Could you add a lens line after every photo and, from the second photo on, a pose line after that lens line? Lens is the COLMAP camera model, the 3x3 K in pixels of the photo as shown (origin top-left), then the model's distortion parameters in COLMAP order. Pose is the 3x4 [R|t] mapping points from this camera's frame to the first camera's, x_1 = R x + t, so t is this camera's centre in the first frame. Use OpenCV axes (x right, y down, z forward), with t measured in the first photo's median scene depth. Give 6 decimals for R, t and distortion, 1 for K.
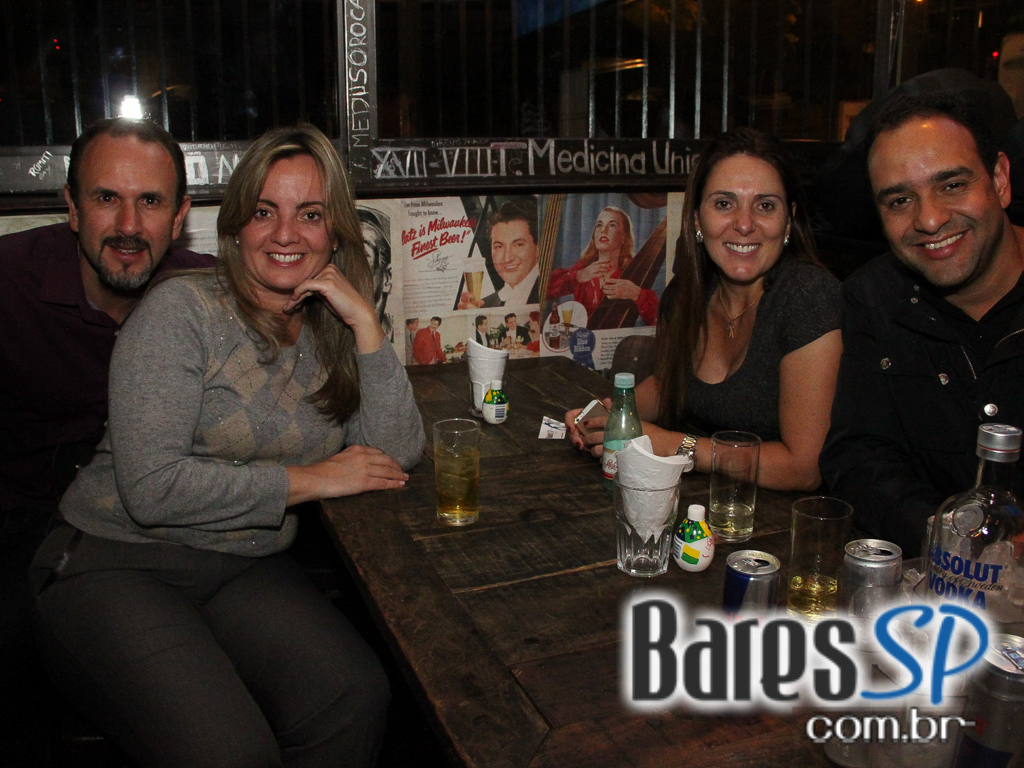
lens RADIAL K [[959.3, 0, 512.0], [0, 959.3, 384.0], [0, 0, 1]] dist [-0.005999, -0.248746]
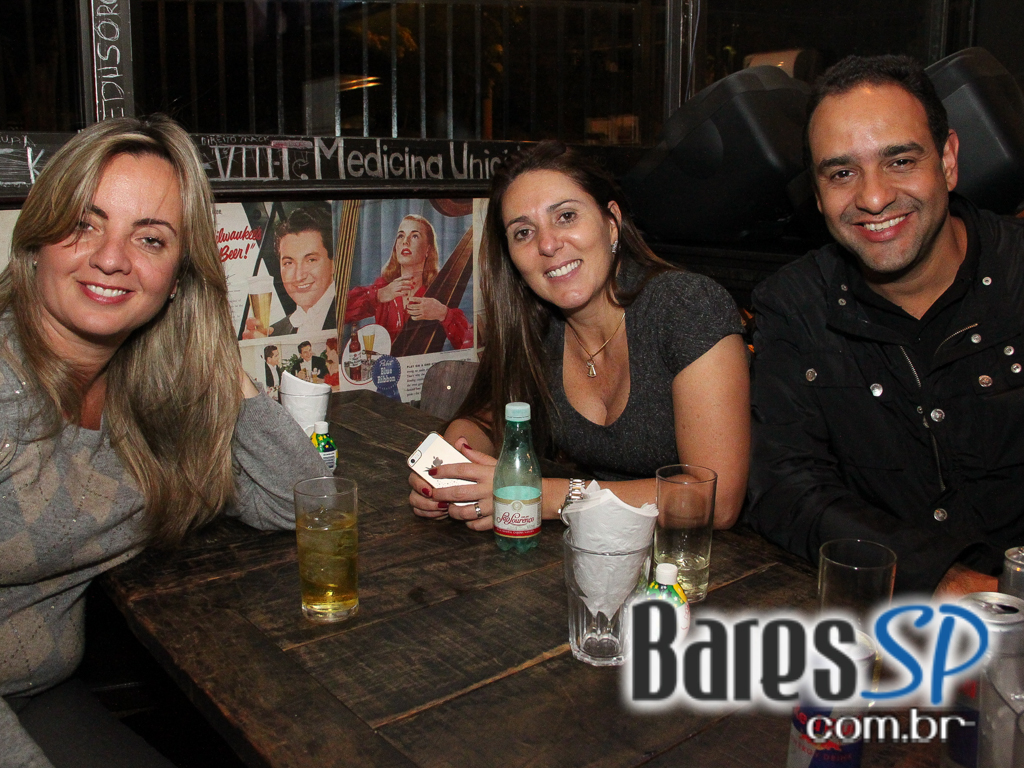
lens RADIAL K [[988.4, 0, 512.0], [0, 988.4, 384.0], [0, 0, 1]] dist [-0.097174, 0.063561]
pose [[0.960263, -0.056580, 0.273301, -0.064974], [0.065659, 0.997549, -0.024181, -0.003864], [-0.271263, 0.041165, 0.961625, 0.124042]]
